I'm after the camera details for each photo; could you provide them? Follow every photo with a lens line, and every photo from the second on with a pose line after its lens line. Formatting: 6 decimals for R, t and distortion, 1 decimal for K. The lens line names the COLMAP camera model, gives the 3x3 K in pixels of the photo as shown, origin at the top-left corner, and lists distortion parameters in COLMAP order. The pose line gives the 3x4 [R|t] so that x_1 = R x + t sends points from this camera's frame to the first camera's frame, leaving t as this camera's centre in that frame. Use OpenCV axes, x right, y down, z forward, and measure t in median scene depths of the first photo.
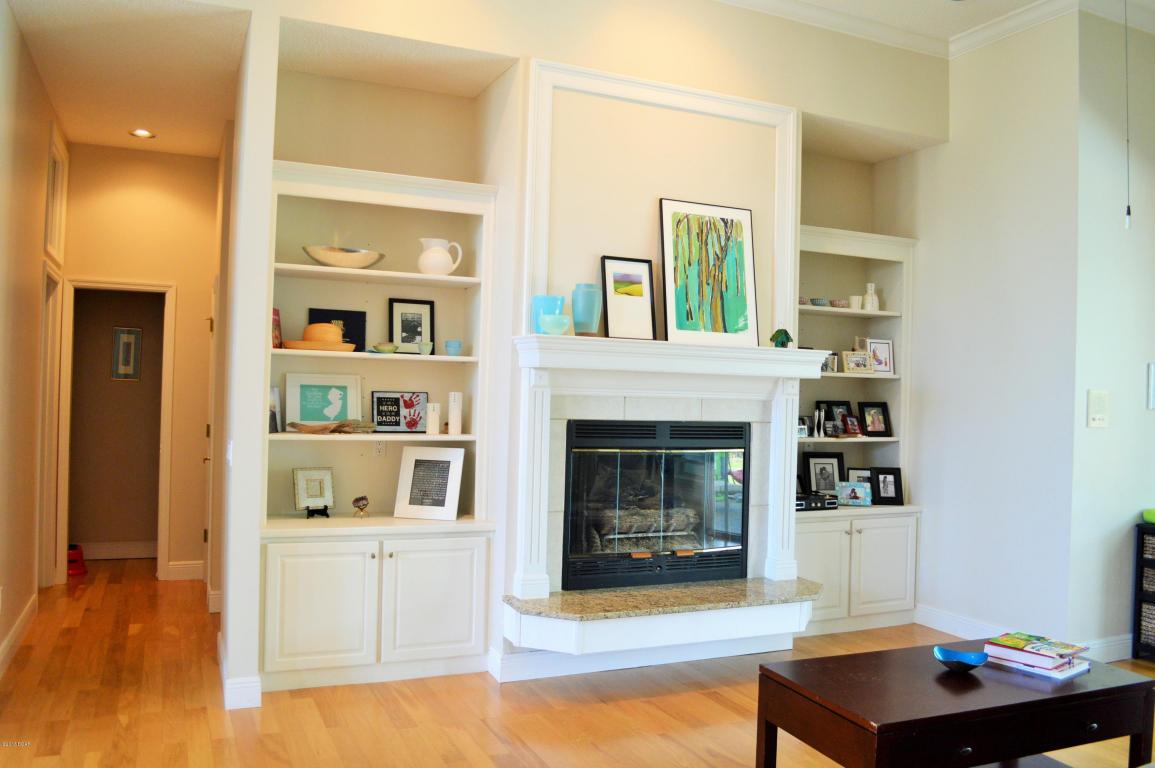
lens RADIAL K [[936.5, 0, 577.5], [0, 936.5, 384.0], [0, 0, 1]] dist [-0.071724, 0.005489]
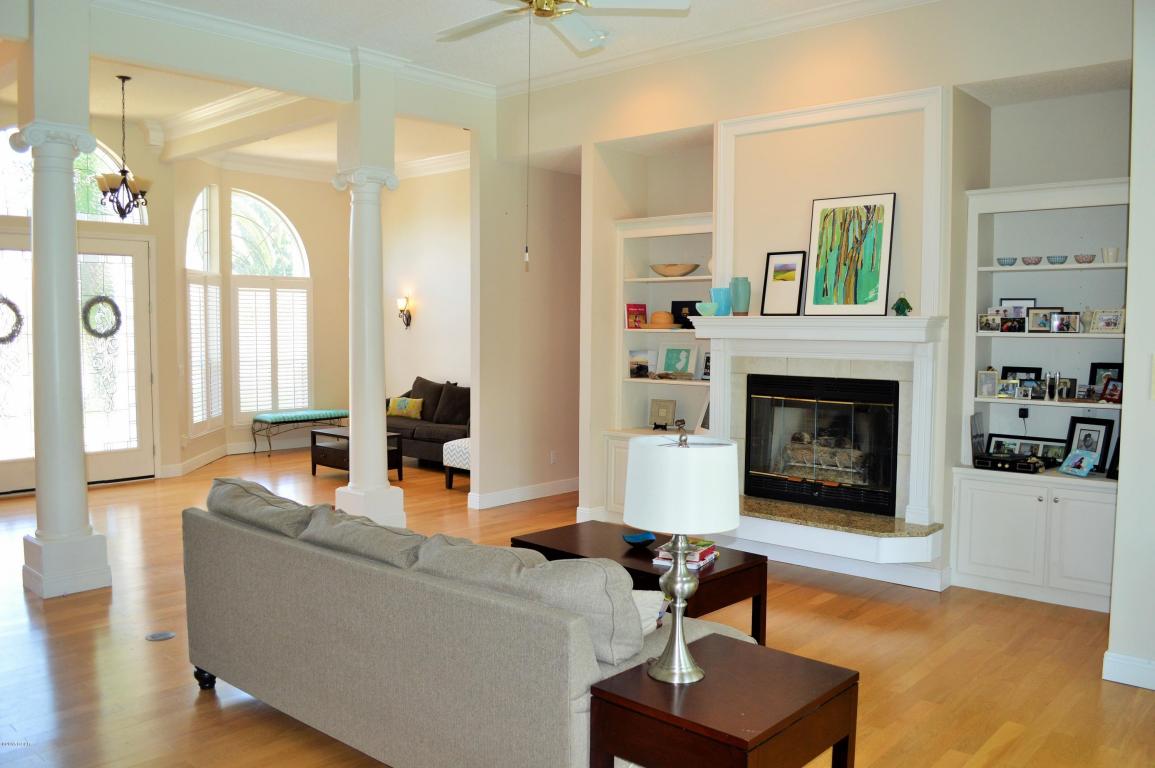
lens RADIAL K [[936.5, 0, 577.5], [0, 936.5, 384.0], [0, 0, 1]] dist [-0.071724, 0.005489]
pose [[0.390460, 0.032670, -0.920040, 1.103290], [0.014968, 0.999013, 0.041826, -0.008355], [0.920498, -0.030103, 0.389585, 0.208734]]
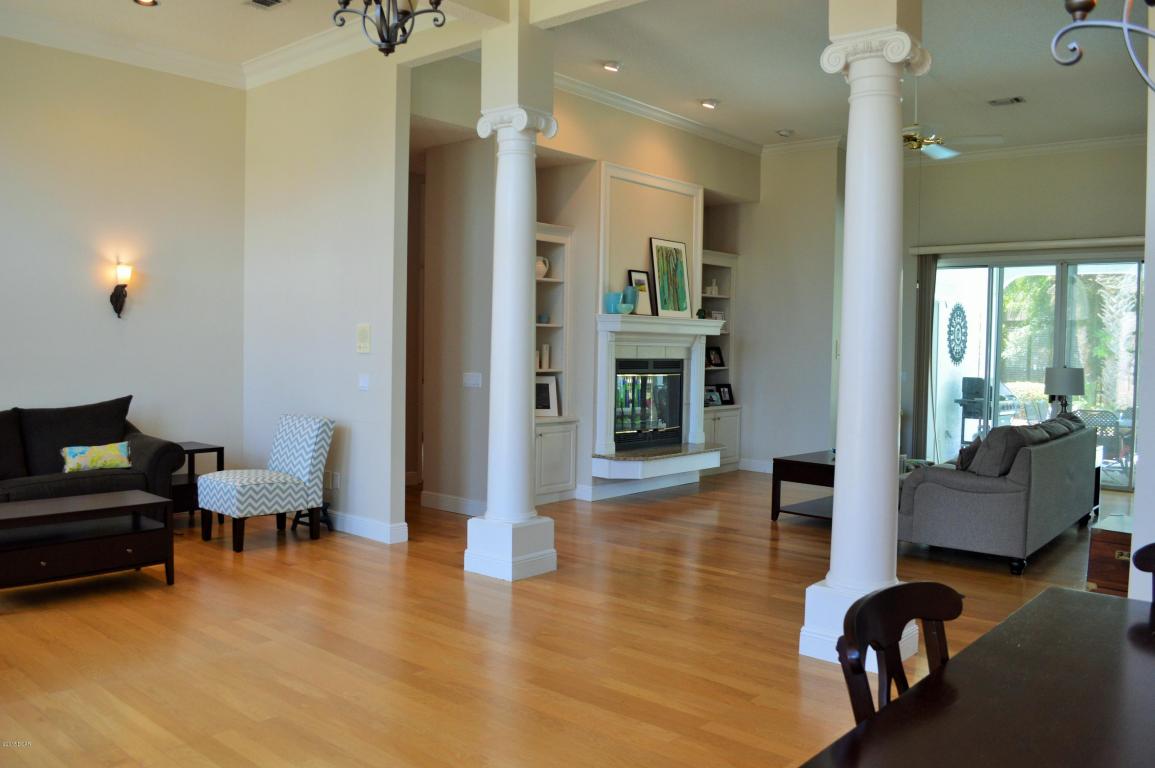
lens RADIAL K [[936.5, 0, 577.5], [0, 936.5, 384.0], [0, 0, 1]] dist [-0.071724, 0.005489]
pose [[0.910457, -0.029640, 0.412540, -0.793600], [0.005289, 0.998182, 0.060043, -0.022457], [-0.413569, -0.052485, 0.908959, -0.613954]]
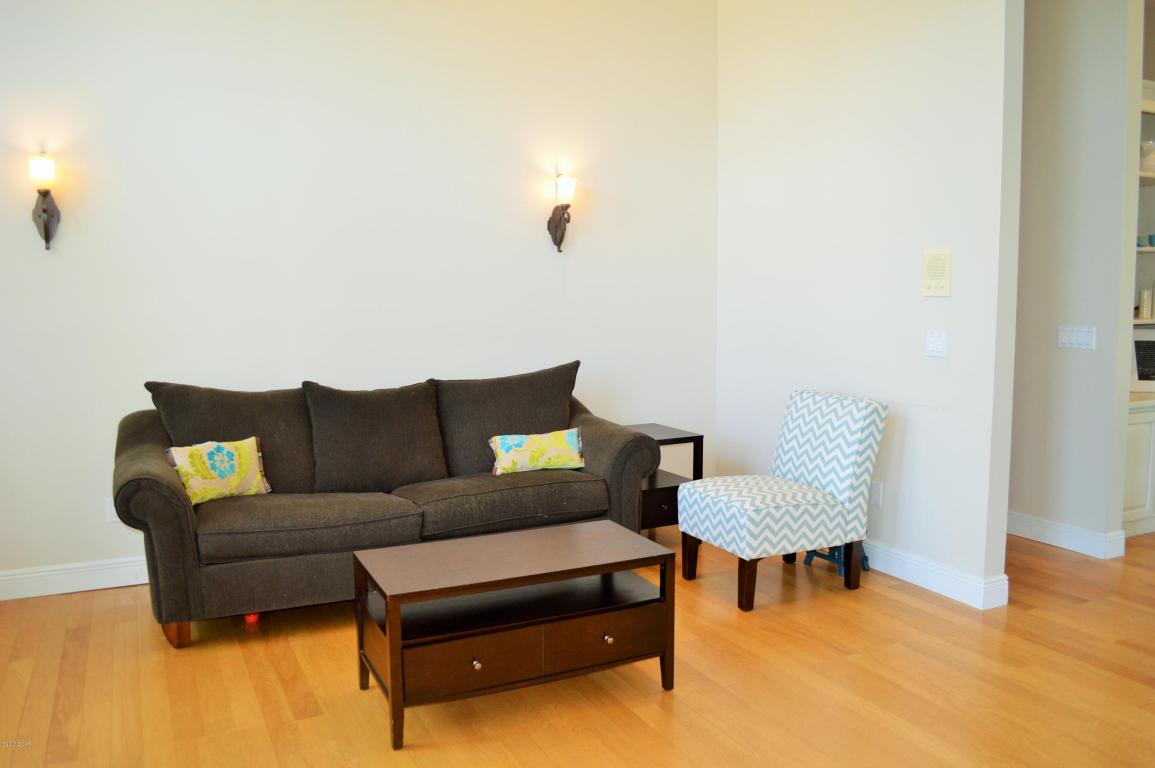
lens RADIAL K [[936.5, 0, 577.5], [0, 936.5, 384.0], [0, 0, 1]] dist [-0.071724, 0.005489]
pose [[0.999000, -0.035369, 0.027363, -0.861915], [0.032108, 0.993234, 0.111600, -0.012673], [-0.031125, -0.110610, 0.993376, -0.079939]]
